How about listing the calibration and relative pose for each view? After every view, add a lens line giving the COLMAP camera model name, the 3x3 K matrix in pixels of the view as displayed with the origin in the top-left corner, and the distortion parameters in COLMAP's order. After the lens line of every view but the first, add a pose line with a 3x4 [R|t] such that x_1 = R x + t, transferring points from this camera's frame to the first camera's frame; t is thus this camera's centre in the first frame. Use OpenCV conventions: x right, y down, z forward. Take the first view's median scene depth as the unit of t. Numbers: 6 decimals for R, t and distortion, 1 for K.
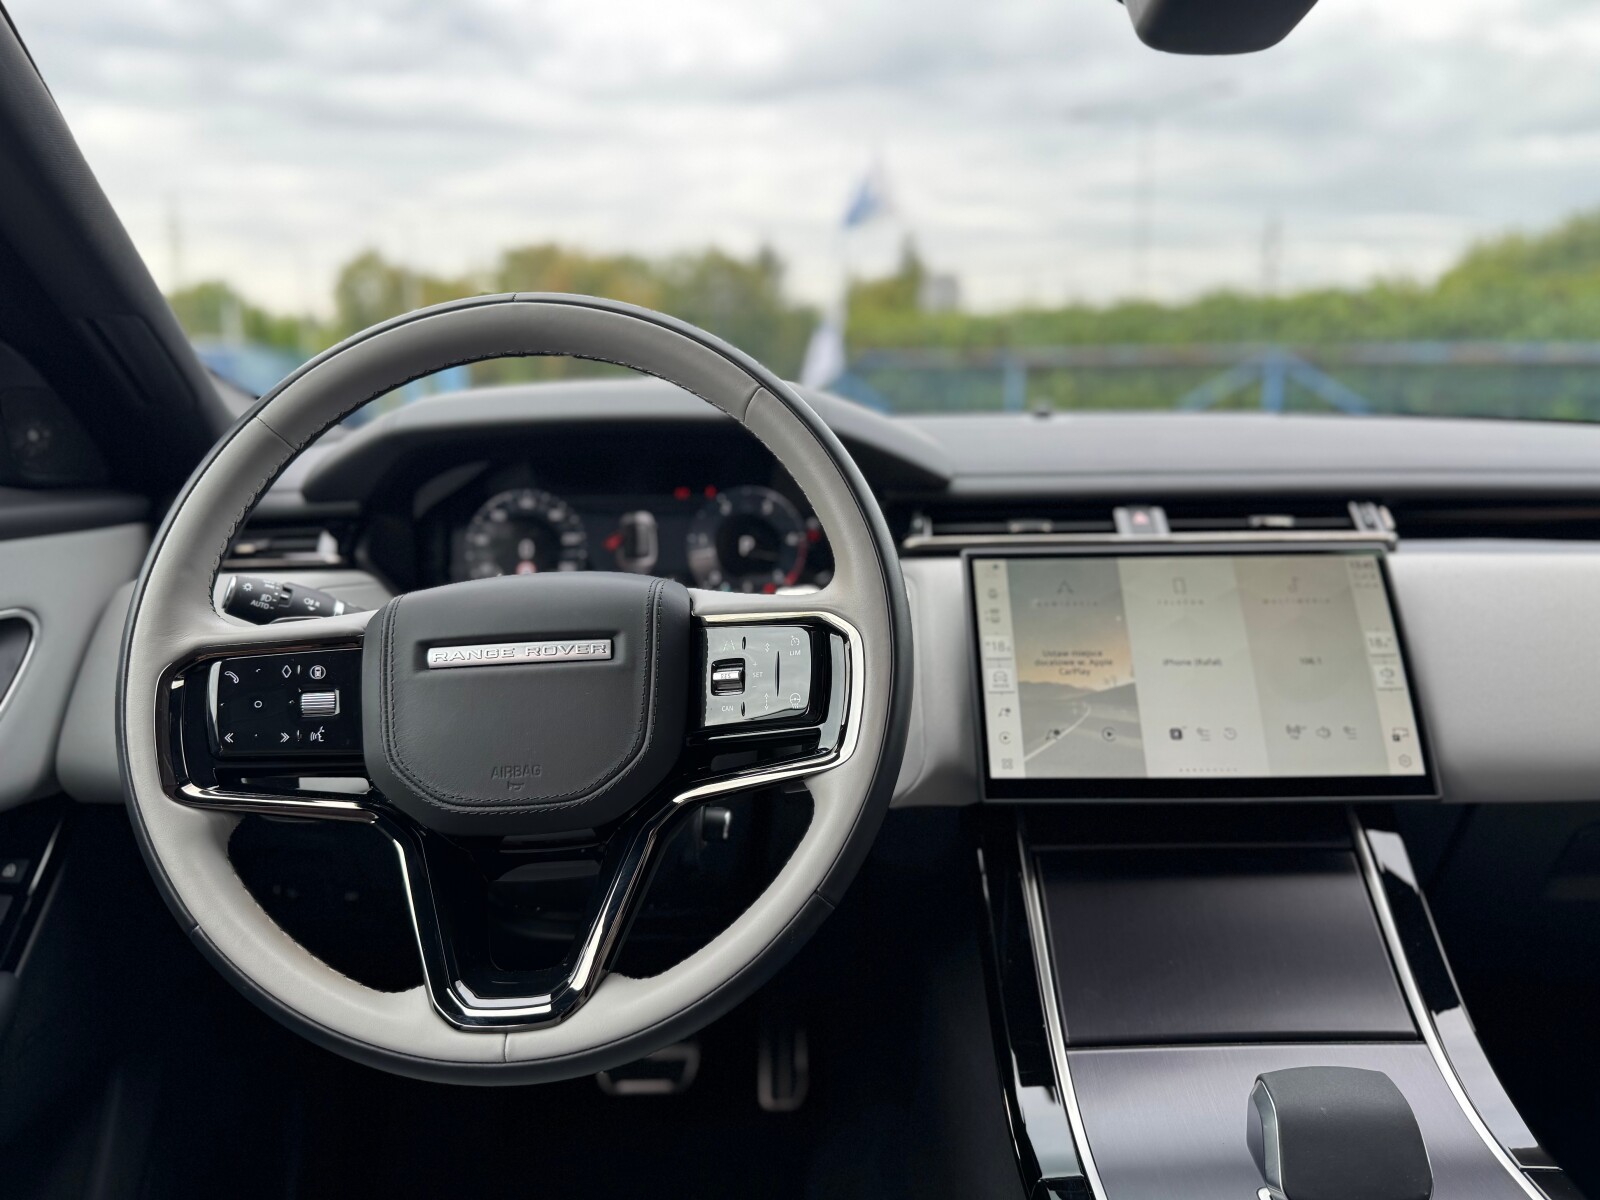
lens RADIAL K [[1152.1, 0, 801.7], [0, 1152.1, 599.9], [0, 0, 1]] dist [0.055987, -0.058631]
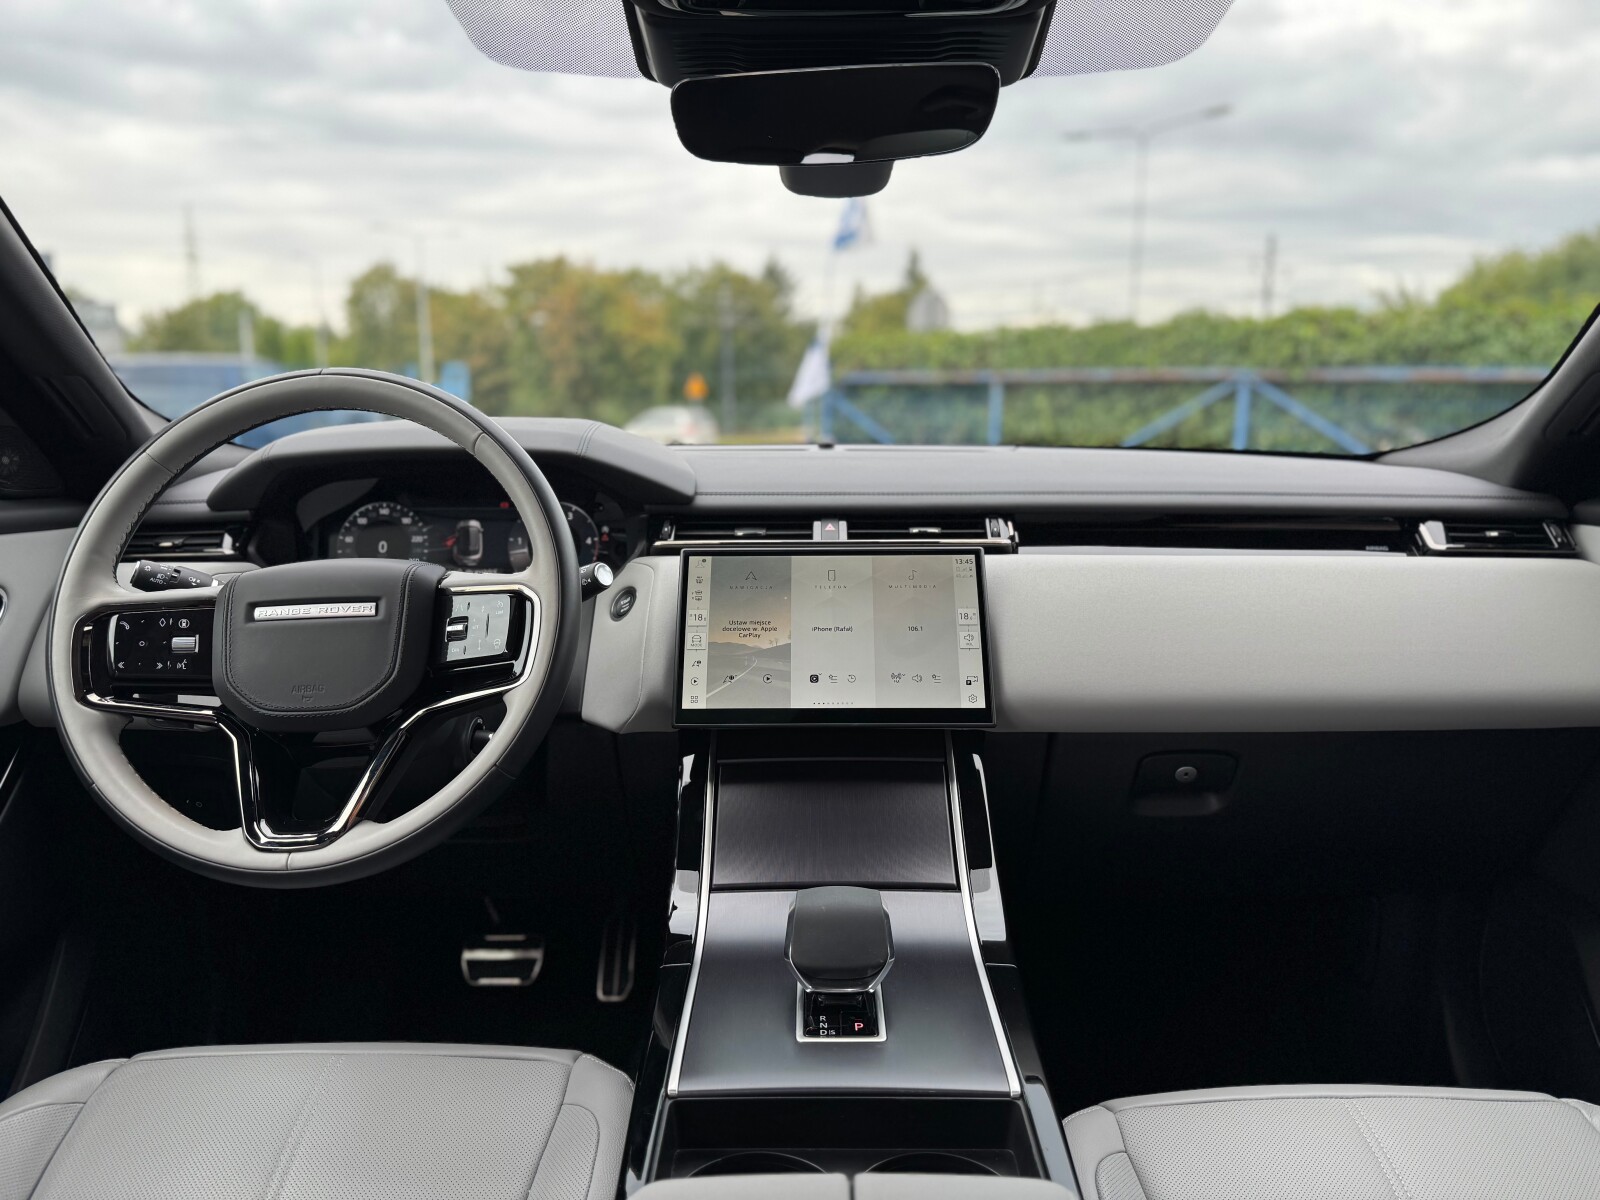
lens RADIAL K [[1152.1, 0, 805.8], [0, 1152.1, 591.7], [0, 0, 1]] dist [0.055987, -0.058631]
pose [[0.999932, 0.007986, -0.008495, 0.312816], [-0.008129, 0.999822, -0.017022, 0.032010], [0.008357, 0.017090, 0.999819, -0.388397]]
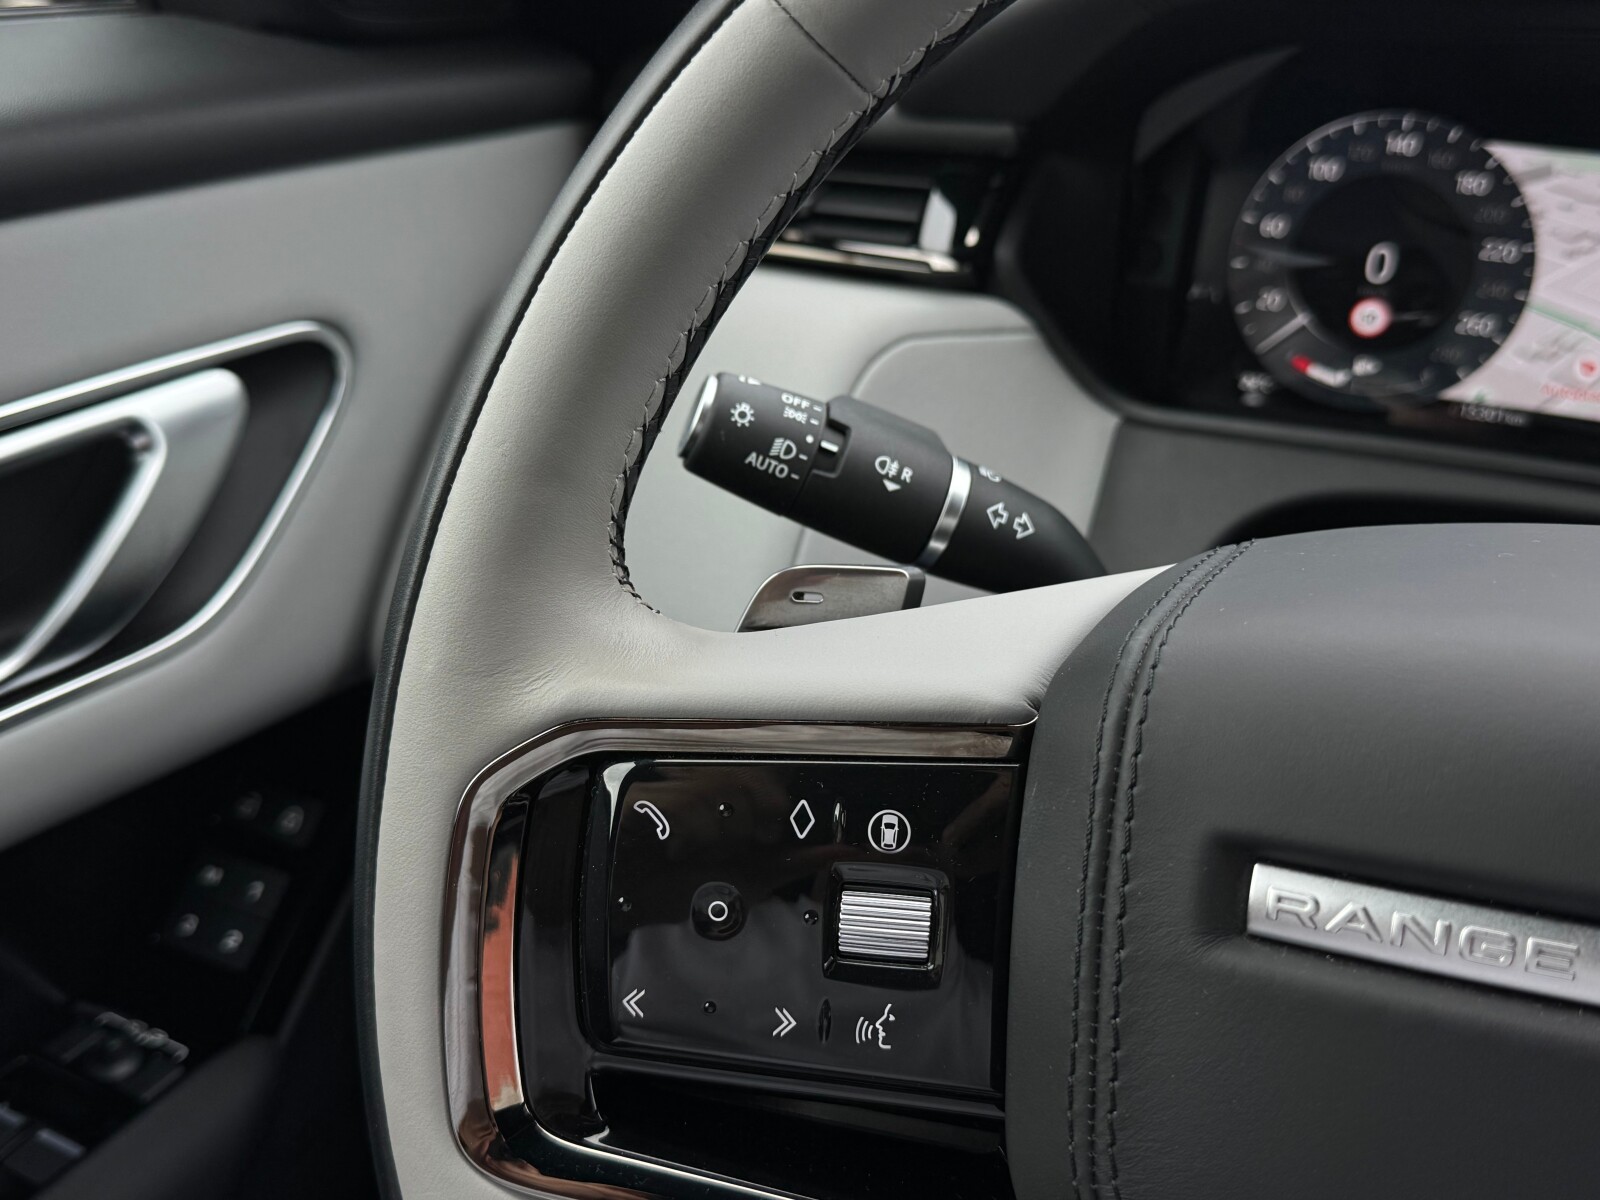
lens RADIAL K [[1632.2, 0, 799.9], [0, 1632.2, 604.0], [0, 0, 1]] dist [-0.014578, 0.000000]
pose [[0.898883, 0.221822, -0.377894, -0.222837], [-0.106854, 0.947329, 0.301910, -0.101028], [0.424960, -0.231002, 0.875241, 0.480453]]
